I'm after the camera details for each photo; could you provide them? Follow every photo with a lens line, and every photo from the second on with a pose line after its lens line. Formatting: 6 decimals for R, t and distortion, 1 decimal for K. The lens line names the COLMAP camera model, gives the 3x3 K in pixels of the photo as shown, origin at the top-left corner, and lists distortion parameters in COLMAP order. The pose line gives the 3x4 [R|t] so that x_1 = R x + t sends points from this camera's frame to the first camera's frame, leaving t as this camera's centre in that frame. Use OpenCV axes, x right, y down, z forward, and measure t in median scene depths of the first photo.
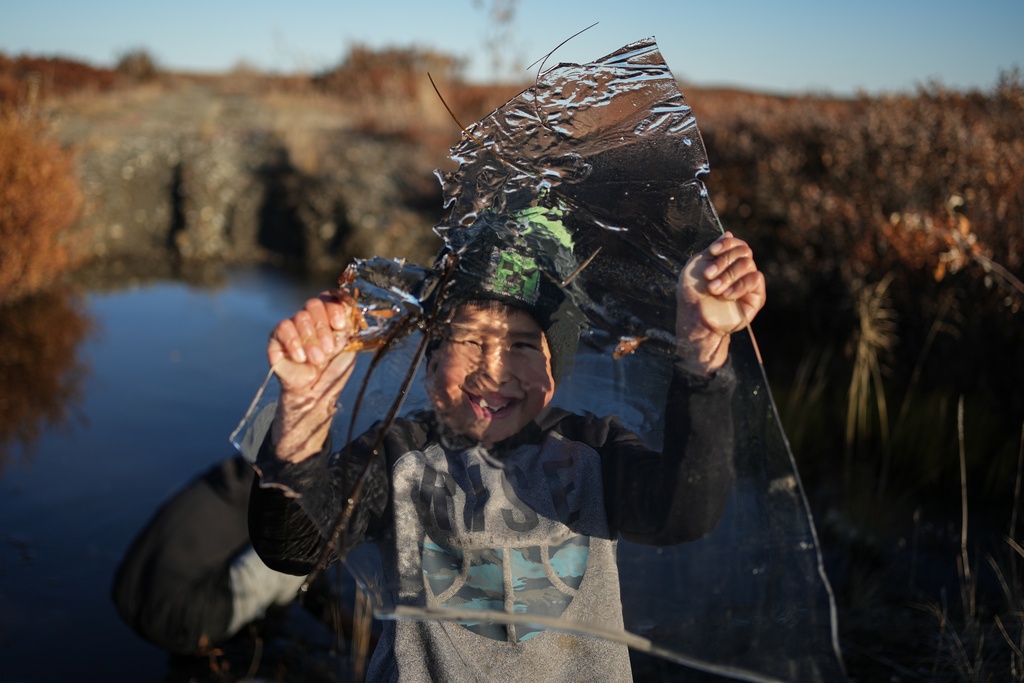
lens RADIAL K [[1028.4, 0, 512.0], [0, 1028.4, 341.5], [0, 0, 1]] dist [-0.010111, -0.005015]
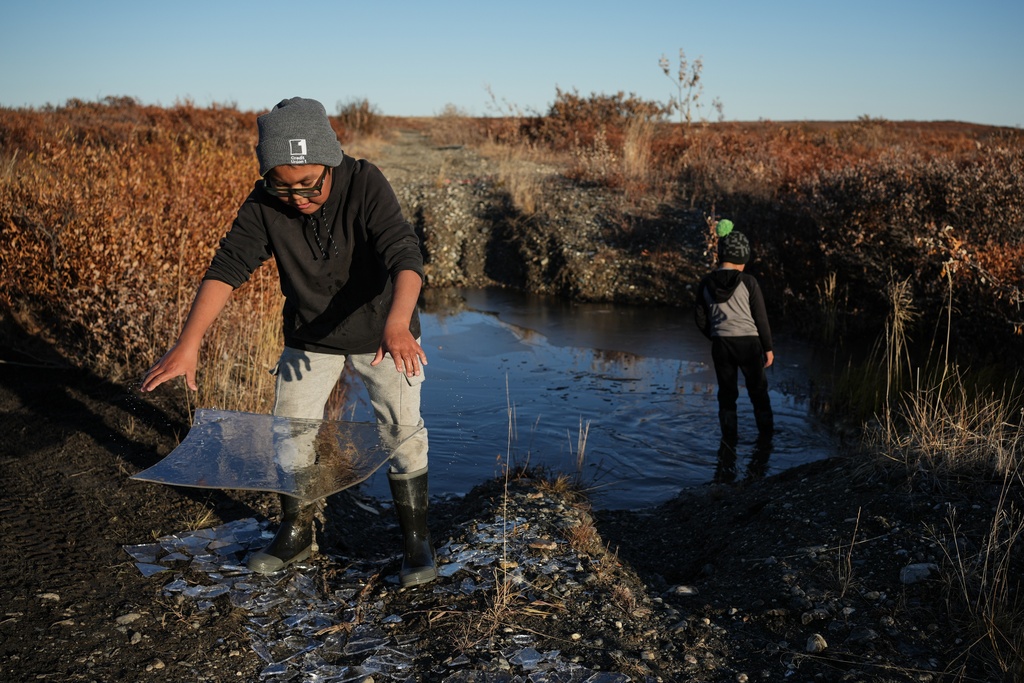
lens RADIAL K [[1063.3, 0, 512.0], [0, 1063.3, 341.5], [0, 0, 1]] dist [-0.012507, -0.002075]
pose [[0.981448, 0.015165, -0.191127, 0.022171], [-0.023407, 0.998887, -0.040942, 0.033515], [0.190293, 0.044656, 0.980711, -0.205455]]
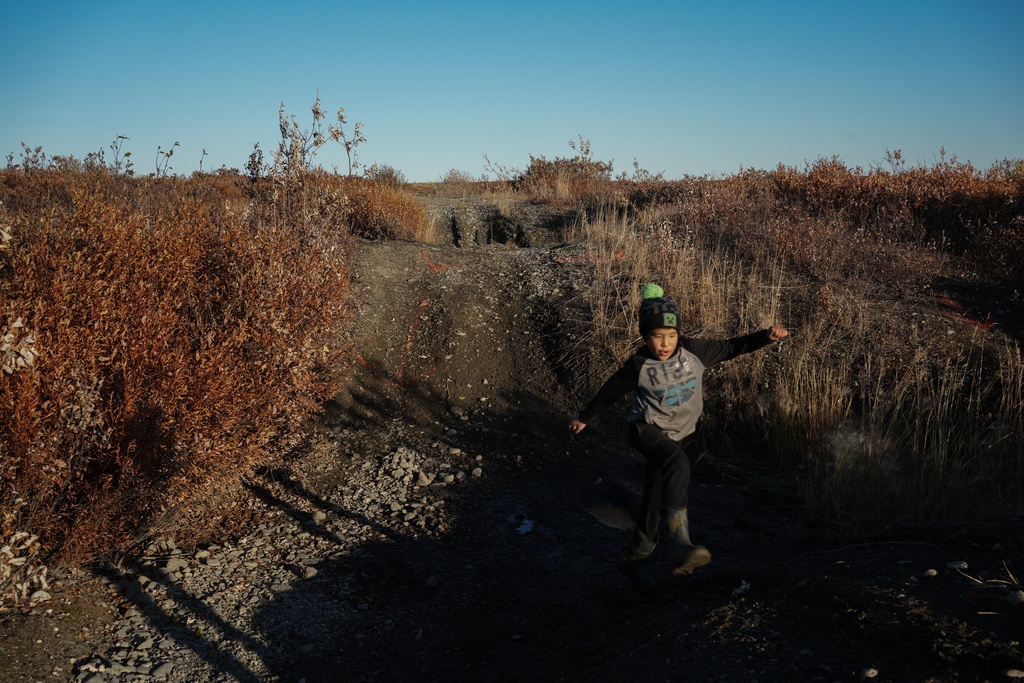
lens RADIAL K [[1063.3, 0, 512.0], [0, 1063.3, 341.5], [0, 0, 1]] dist [-0.012507, -0.002075]
pose [[0.981105, -0.022116, -0.192208, 0.289773], [0.002691, 0.994909, -0.100739, 0.380391], [0.193458, 0.098319, 0.976170, -1.424304]]
